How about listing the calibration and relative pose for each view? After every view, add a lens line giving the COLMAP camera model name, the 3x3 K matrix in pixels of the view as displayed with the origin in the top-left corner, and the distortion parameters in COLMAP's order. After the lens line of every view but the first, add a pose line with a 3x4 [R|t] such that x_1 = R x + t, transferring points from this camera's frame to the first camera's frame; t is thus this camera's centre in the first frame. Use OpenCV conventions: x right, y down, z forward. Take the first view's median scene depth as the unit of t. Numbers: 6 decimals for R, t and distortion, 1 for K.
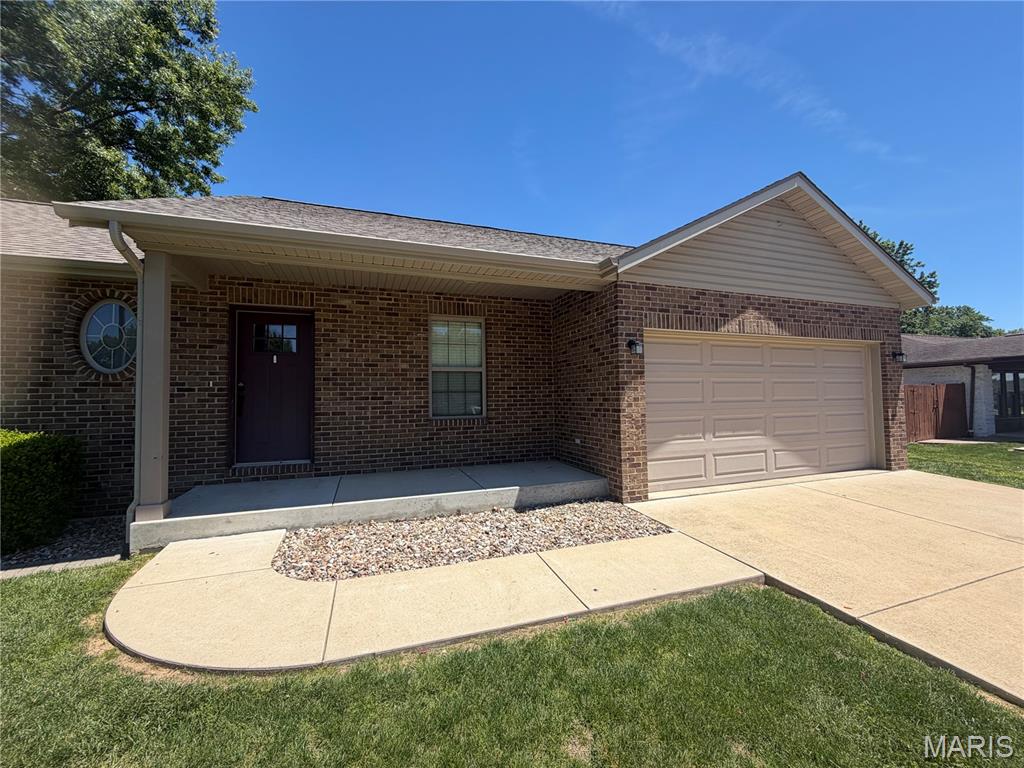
lens RADIAL K [[411.2, 0, 512.0], [0, 411.2, 384.0], [0, 0, 1]] dist [-0.000867, -0.000515]
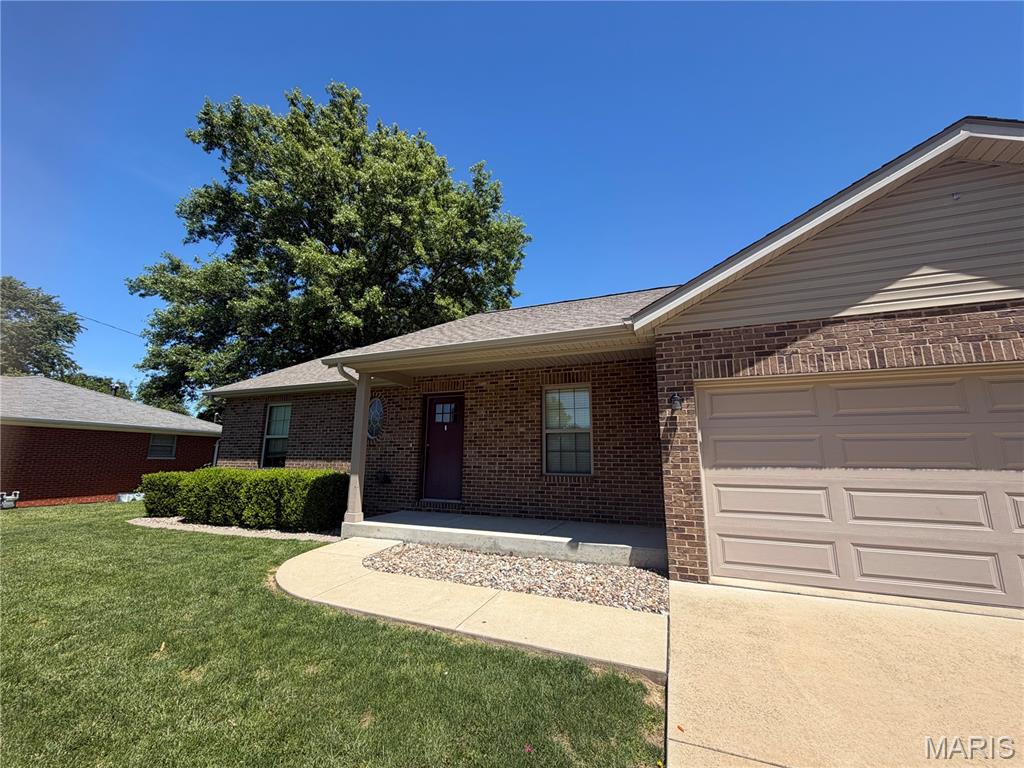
lens RADIAL K [[410.0, 0, 508.4], [0, 410.0, 383.9], [0, 0, 1]] dist [0.000205, -0.000156]
pose [[0.736339, -0.104134, -0.668551, 0.548922], [0.003618, 0.988678, -0.150012, 0.004924], [0.676603, 0.108041, 0.728379, 0.065364]]
